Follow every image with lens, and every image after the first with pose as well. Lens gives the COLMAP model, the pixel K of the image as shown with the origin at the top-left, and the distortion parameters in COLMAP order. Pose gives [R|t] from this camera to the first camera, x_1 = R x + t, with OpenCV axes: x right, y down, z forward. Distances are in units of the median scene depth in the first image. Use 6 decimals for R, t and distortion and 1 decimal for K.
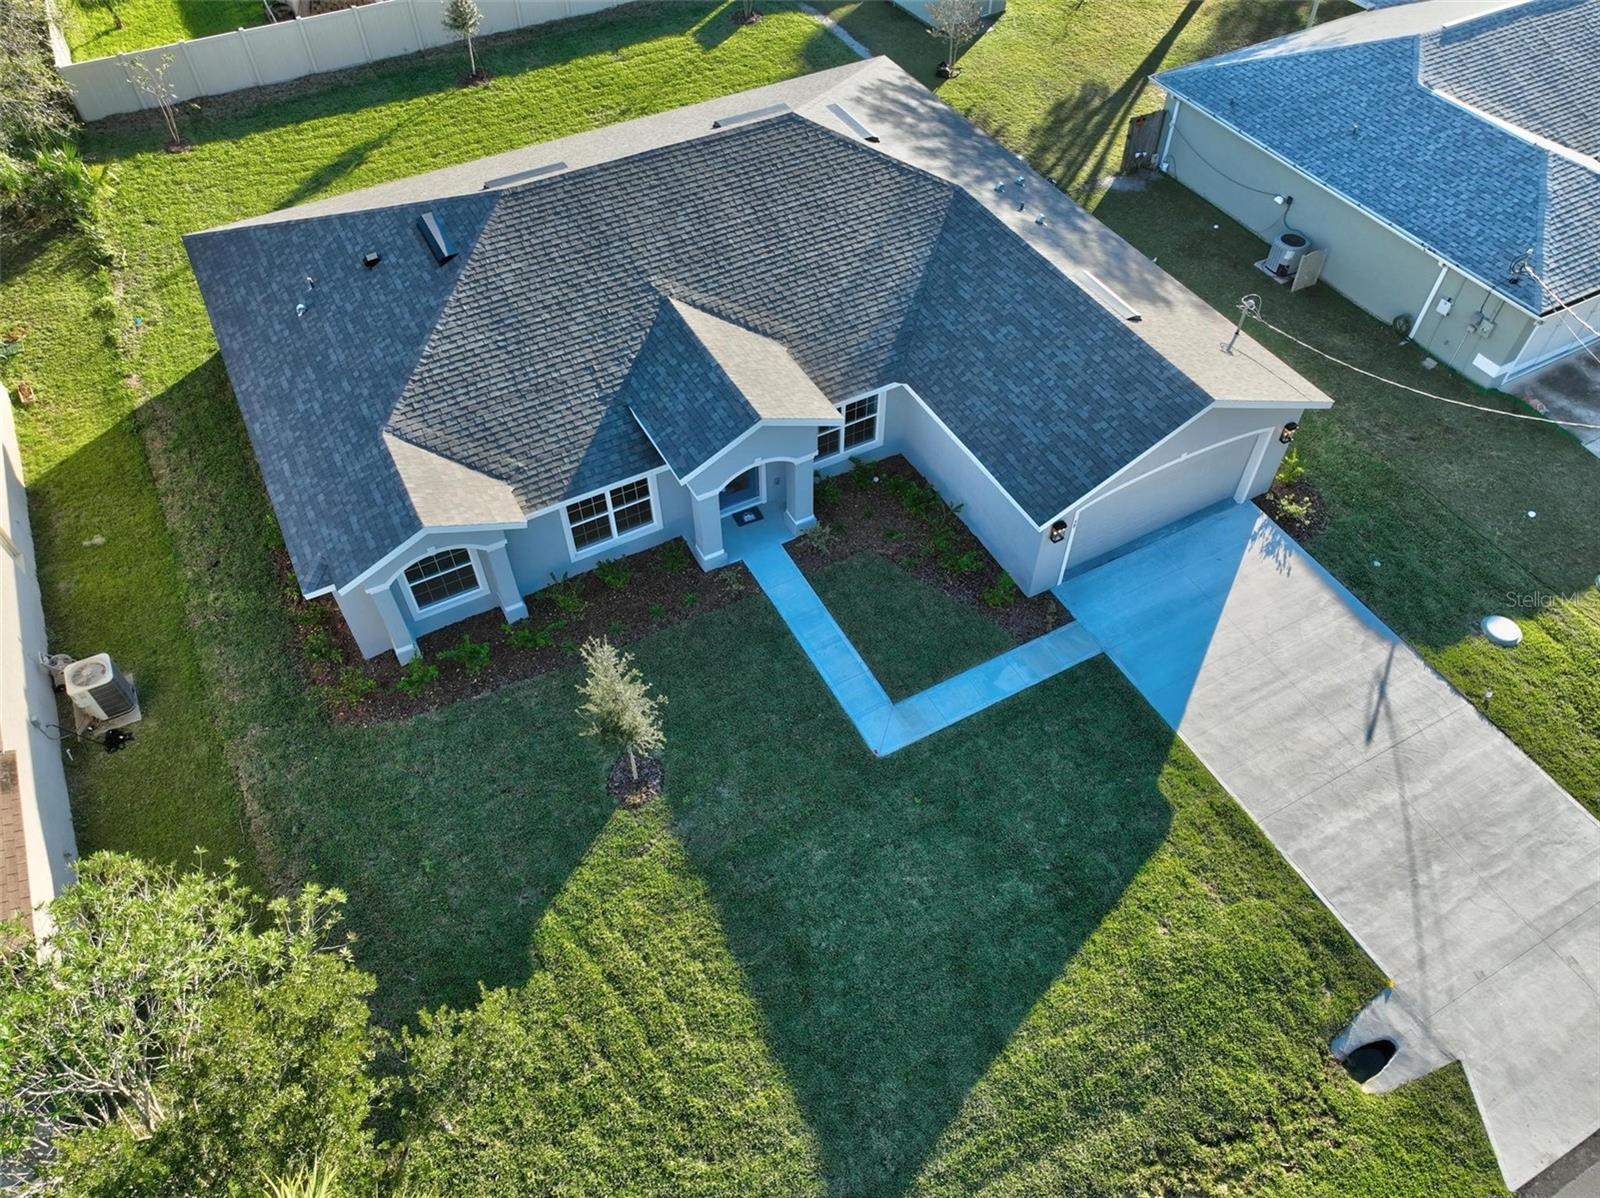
lens RADIAL K [[1126.0, 0, 799.9], [0, 1126.0, 603.7], [0, 0, 1]] dist [-0.003782, 0.021851]
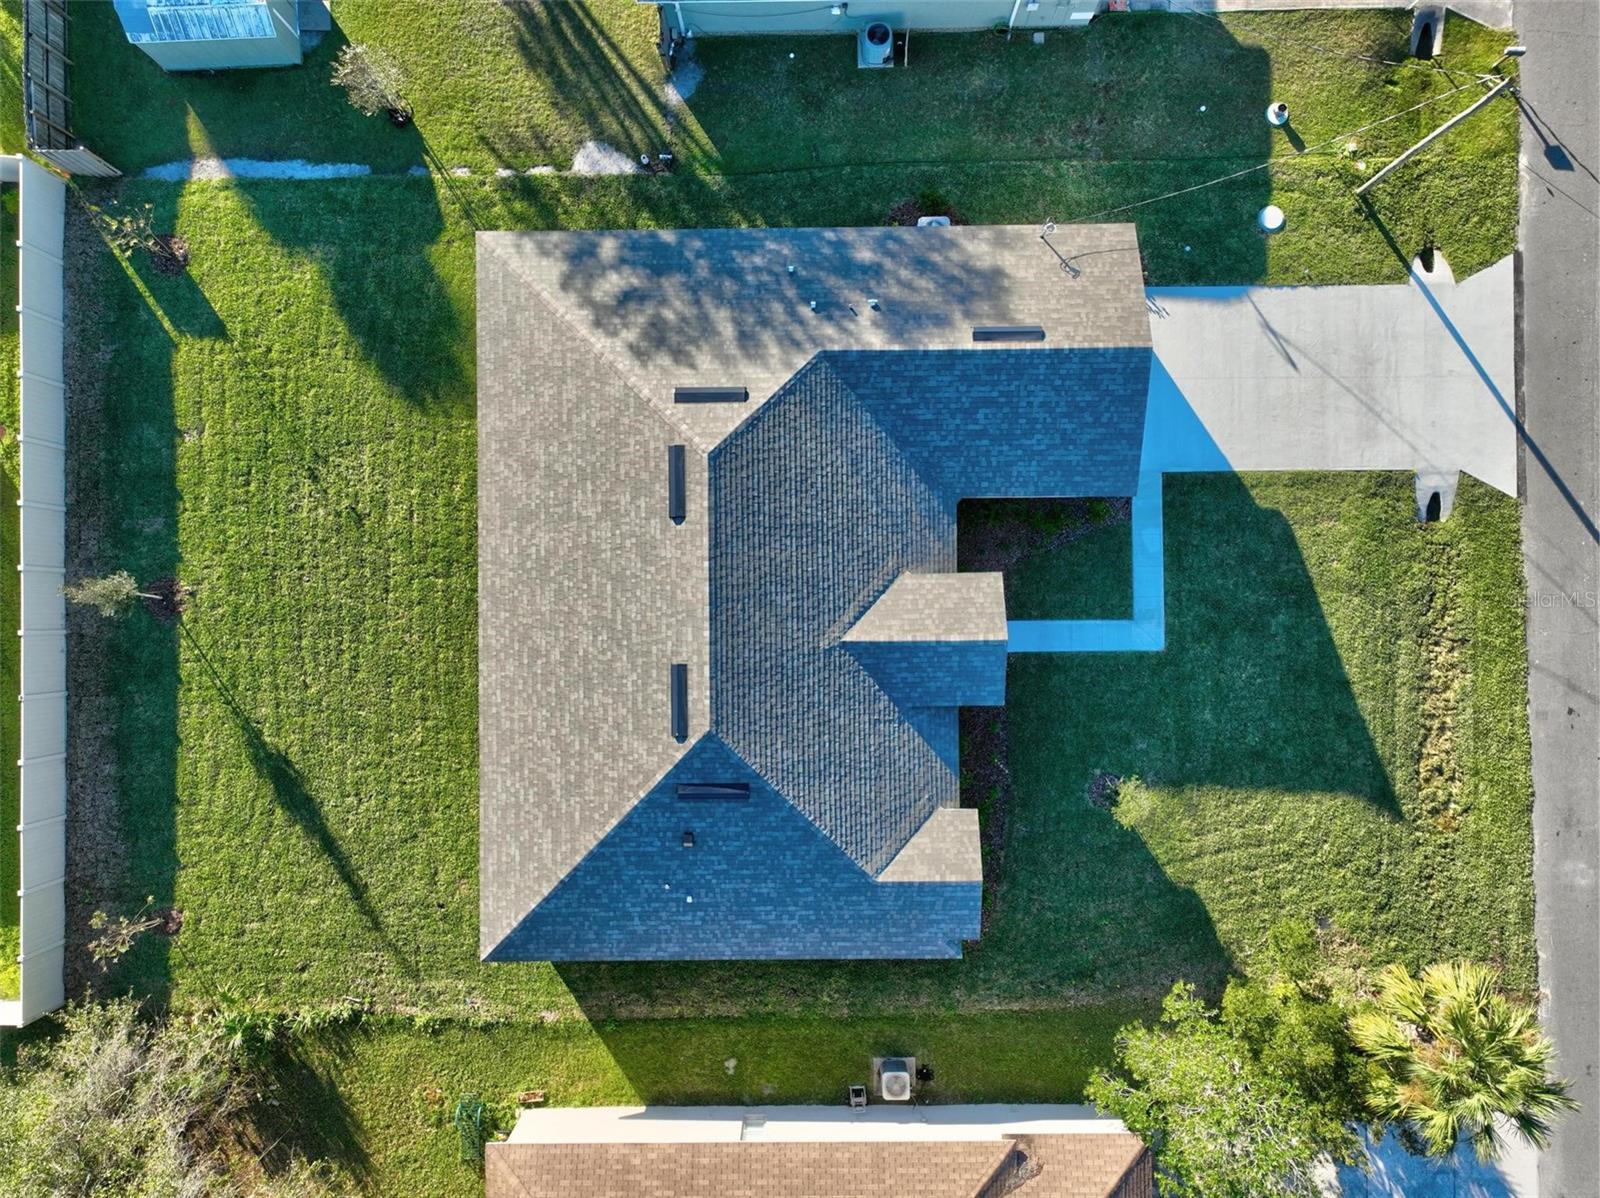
lens RADIAL K [[1126.0, 0, 799.9], [0, 1126.0, 603.7], [0, 0, 1]] dist [-0.003782, 0.021851]
pose [[0.466224, -0.884610, 0.009988, -0.118553], [0.682864, 0.367028, 0.631654, -1.147626], [-0.562434, -0.287672, 0.775186, 0.070985]]
